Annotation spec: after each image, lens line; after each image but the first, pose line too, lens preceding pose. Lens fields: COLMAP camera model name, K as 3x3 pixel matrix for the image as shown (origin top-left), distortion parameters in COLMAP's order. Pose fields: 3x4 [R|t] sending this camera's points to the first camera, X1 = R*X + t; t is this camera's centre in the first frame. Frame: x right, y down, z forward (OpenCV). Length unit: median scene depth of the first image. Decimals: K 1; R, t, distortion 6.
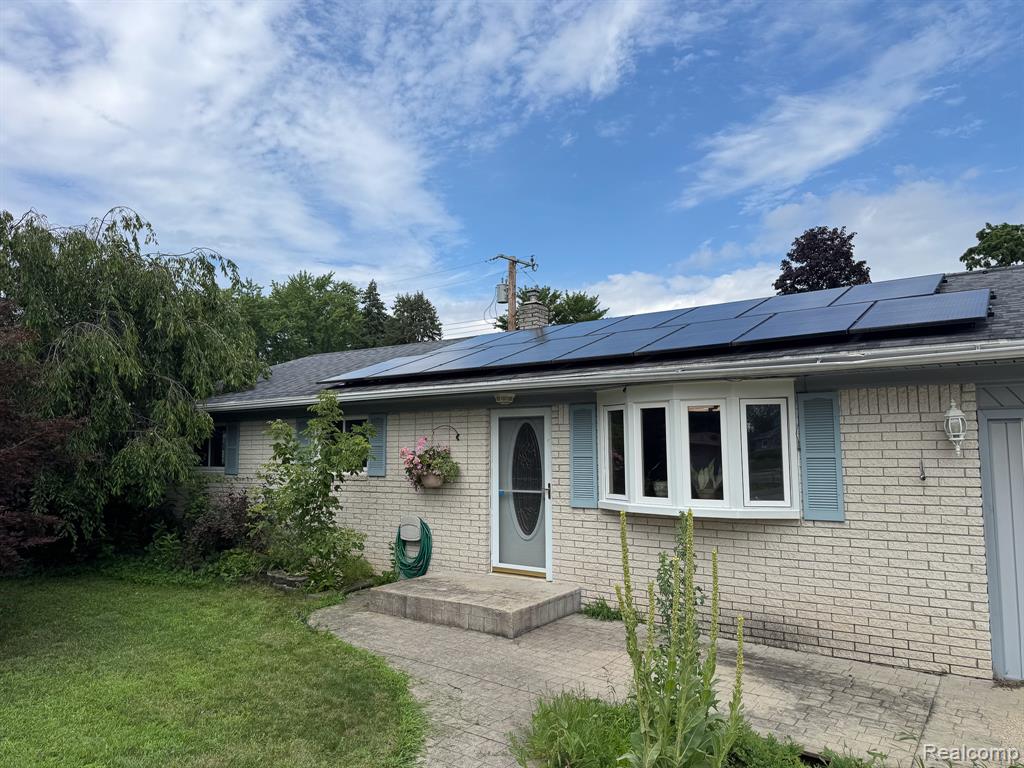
lens RADIAL K [[713.8, 0, 512.0], [0, 713.8, 384.0], [0, 0, 1]] dist [0.130802, -0.202300]
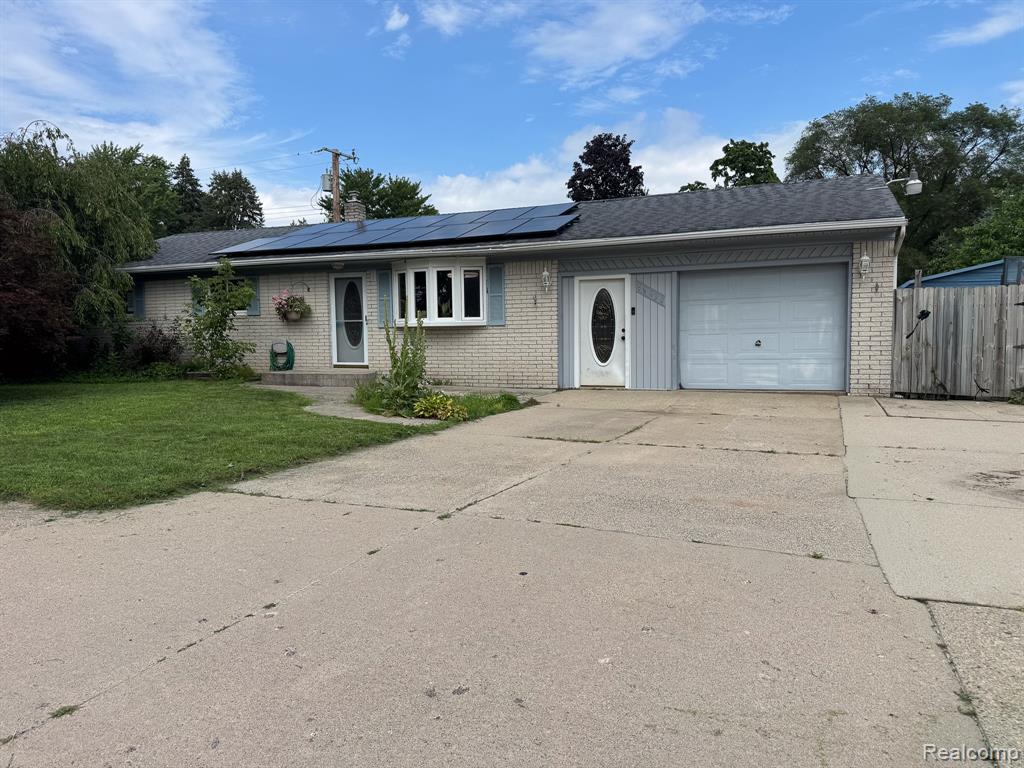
lens RADIAL K [[713.8, 0, 512.0], [0, 713.8, 384.0], [0, 0, 1]] dist [0.130802, -0.202300]
pose [[0.971867, -0.019948, 0.234685, -0.013004], [-0.016757, 0.988027, 0.153371, 0.022186], [-0.234935, -0.152988, 0.959896, -0.639977]]
